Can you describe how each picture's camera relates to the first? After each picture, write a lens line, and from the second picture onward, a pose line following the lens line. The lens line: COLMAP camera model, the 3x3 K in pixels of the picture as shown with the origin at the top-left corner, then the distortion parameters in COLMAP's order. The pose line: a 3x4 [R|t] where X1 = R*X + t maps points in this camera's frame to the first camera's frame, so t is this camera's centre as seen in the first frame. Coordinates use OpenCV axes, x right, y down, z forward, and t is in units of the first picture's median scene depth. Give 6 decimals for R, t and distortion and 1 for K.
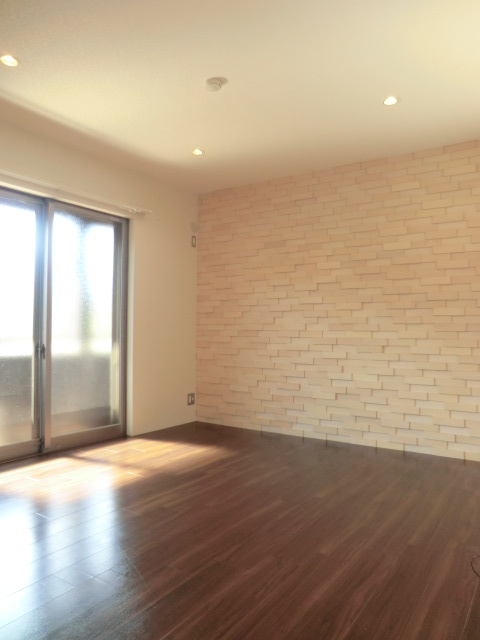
lens RADIAL K [[463.9, 0, 240.0], [0, 463.9, 320.0], [0, 0, 1]] dist [-0.099574, 0.081834]
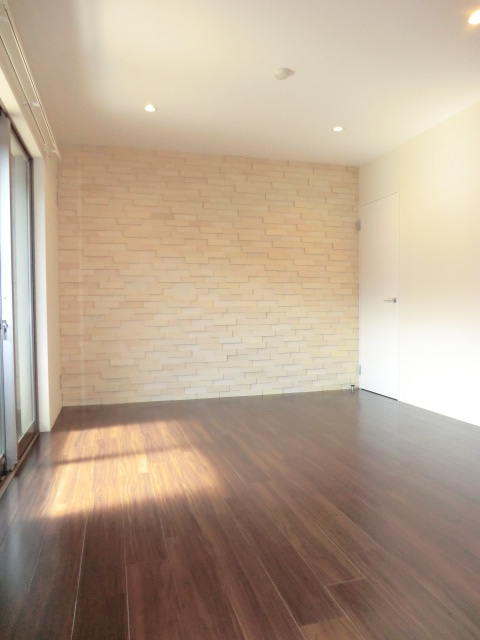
lens RADIAL K [[463.9, 0, 240.0], [0, 463.9, 320.0], [0, 0, 1]] dist [-0.099574, 0.081834]
pose [[0.649565, -0.035107, 0.759495, -0.624323], [-0.003161, 0.998800, 0.048873, 0.014509], [-0.760299, -0.034147, 0.648675, 0.224012]]
